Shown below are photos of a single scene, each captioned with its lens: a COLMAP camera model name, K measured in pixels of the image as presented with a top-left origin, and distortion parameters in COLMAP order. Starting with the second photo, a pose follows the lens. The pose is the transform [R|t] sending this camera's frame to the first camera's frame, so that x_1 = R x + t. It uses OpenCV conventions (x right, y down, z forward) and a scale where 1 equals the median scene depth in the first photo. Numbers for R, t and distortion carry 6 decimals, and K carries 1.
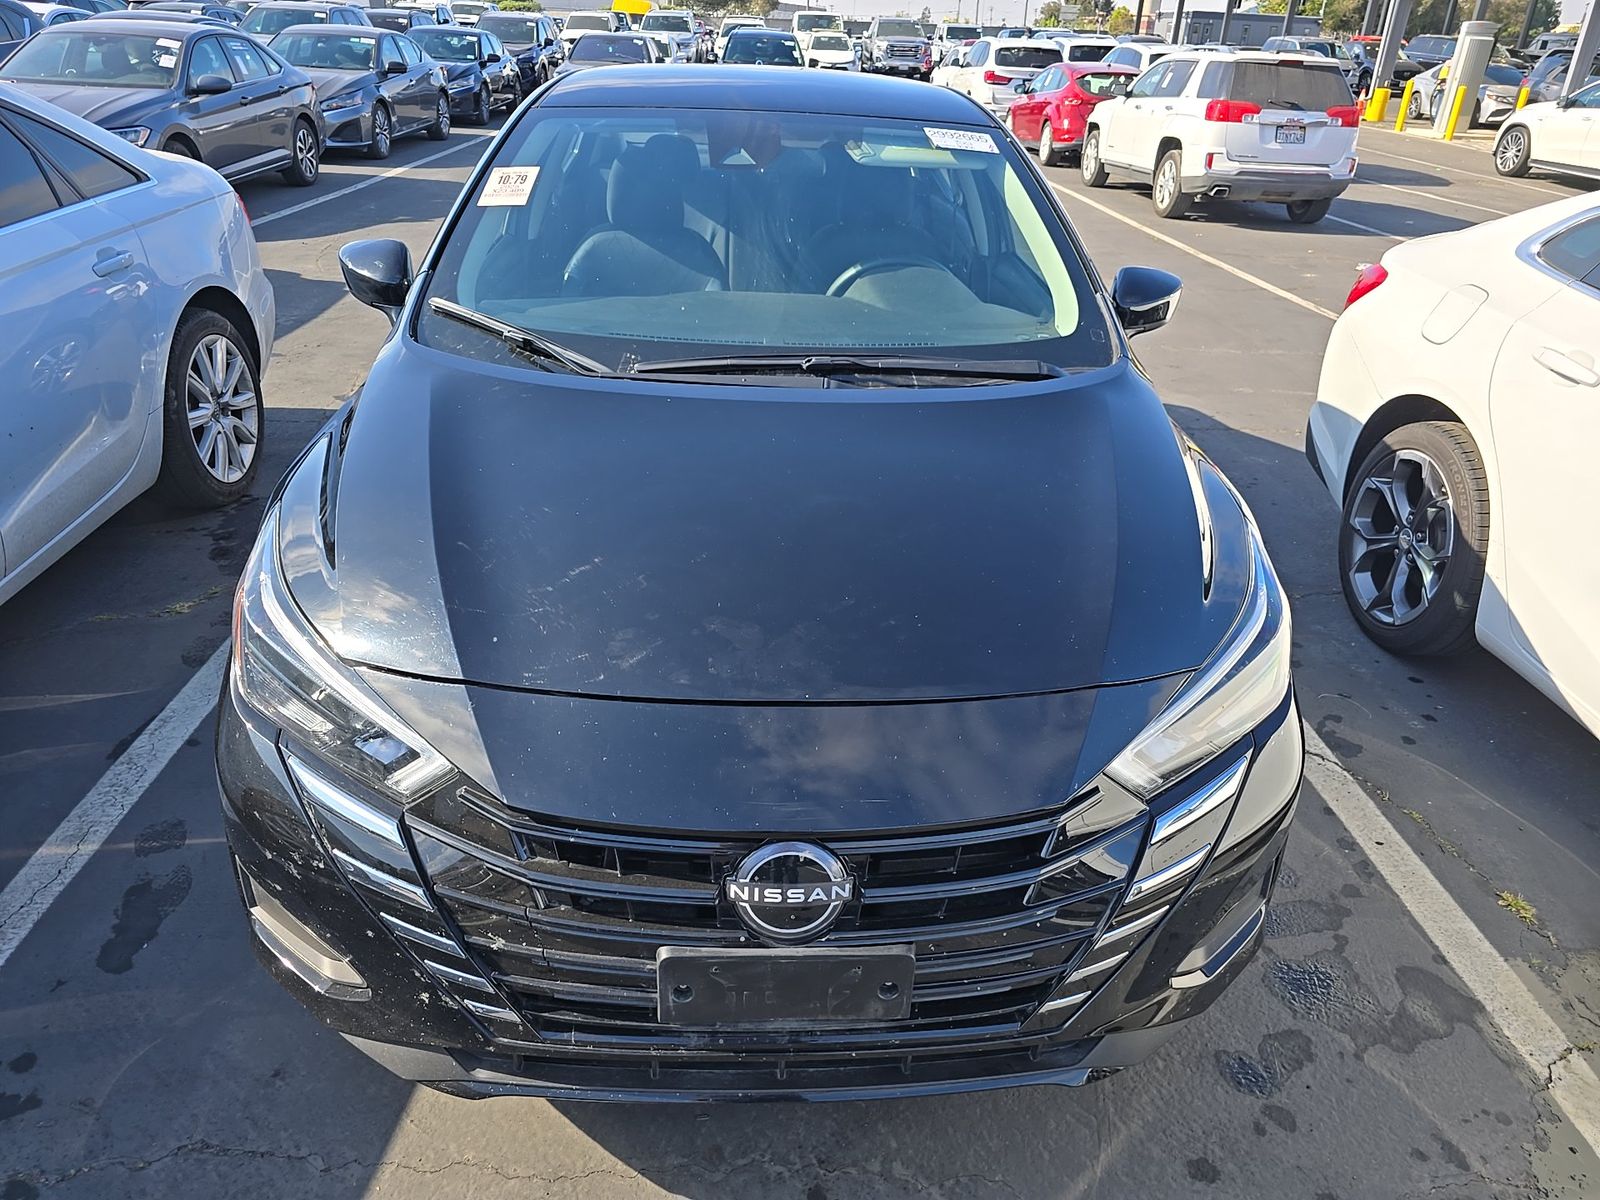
lens RADIAL K [[1086.4, 0, 804.6], [0, 1086.4, 600.8], [0, 0, 1]] dist [0.029193, -0.023661]
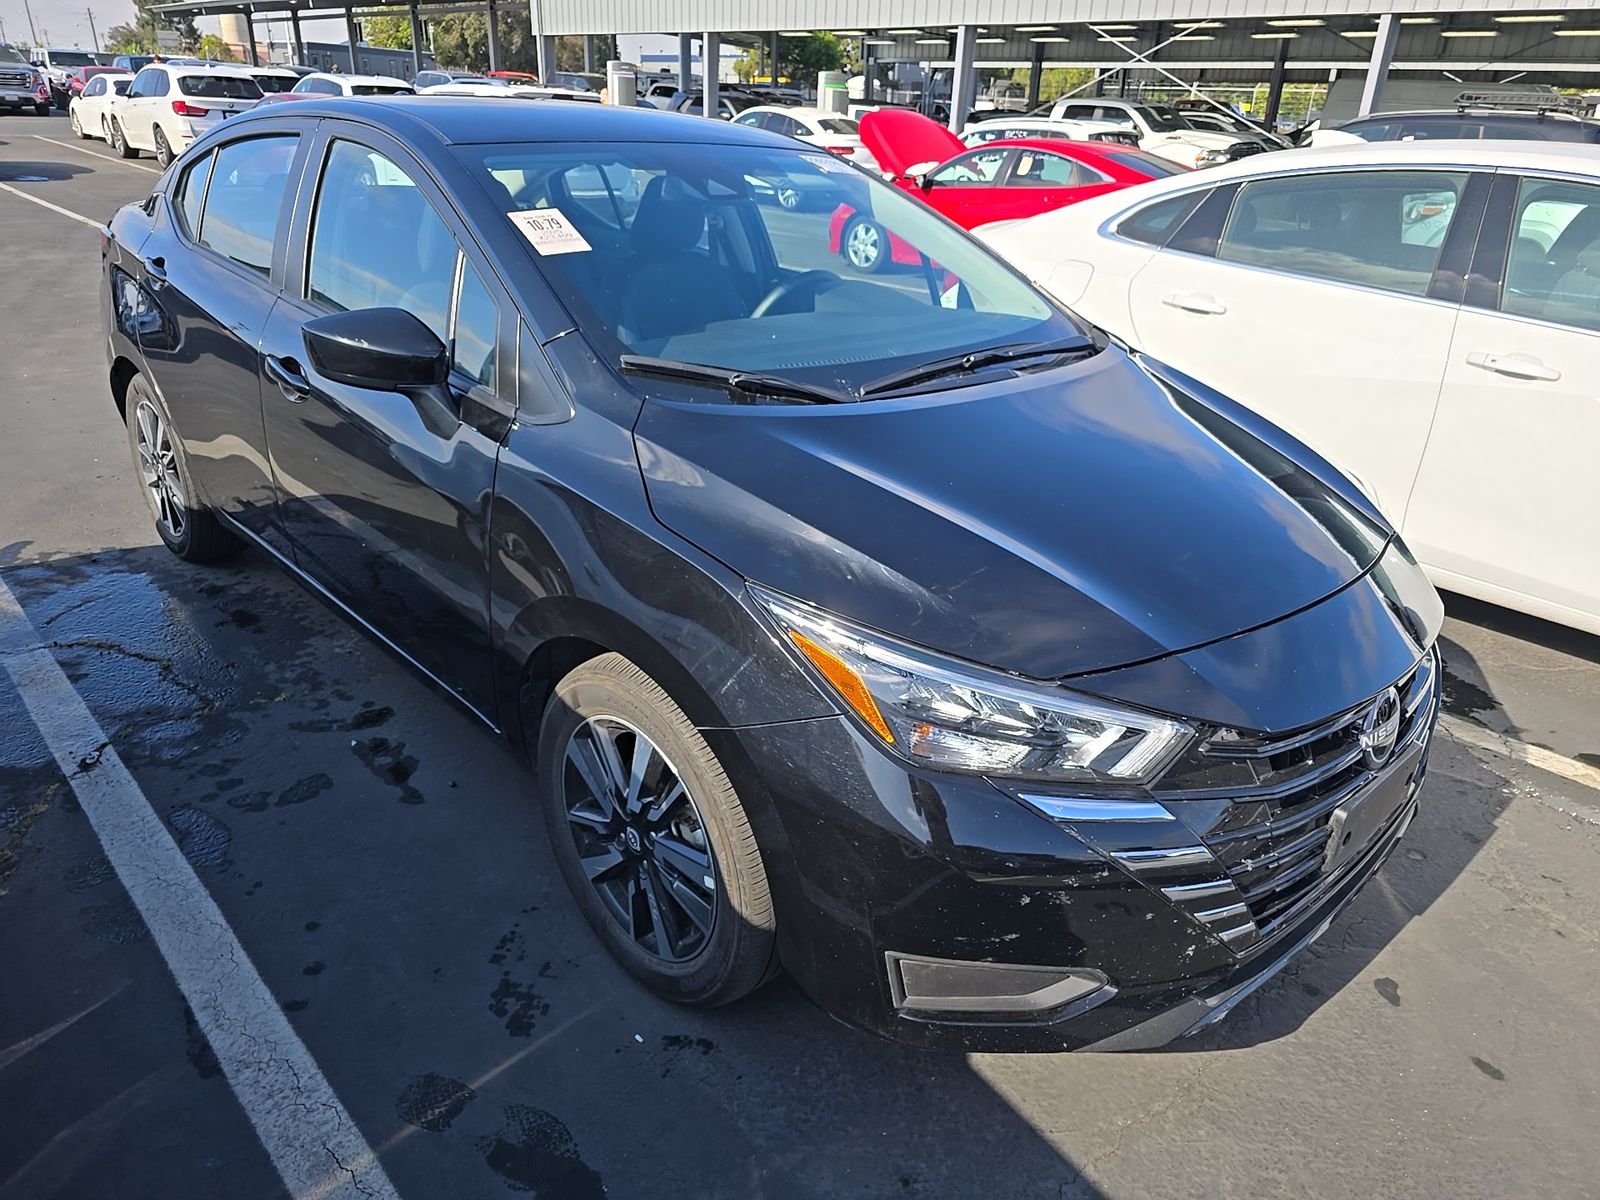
lens RADIAL K [[1086.4, 0, 806.9], [0, 1086.4, 603.7], [0, 0, 1]] dist [0.029193, -0.023661]
pose [[0.760527, -0.271758, 0.589700, -0.289461], [0.284372, 0.955873, 0.073756, -0.037705], [-0.583721, 0.111601, 0.804248, 0.077134]]
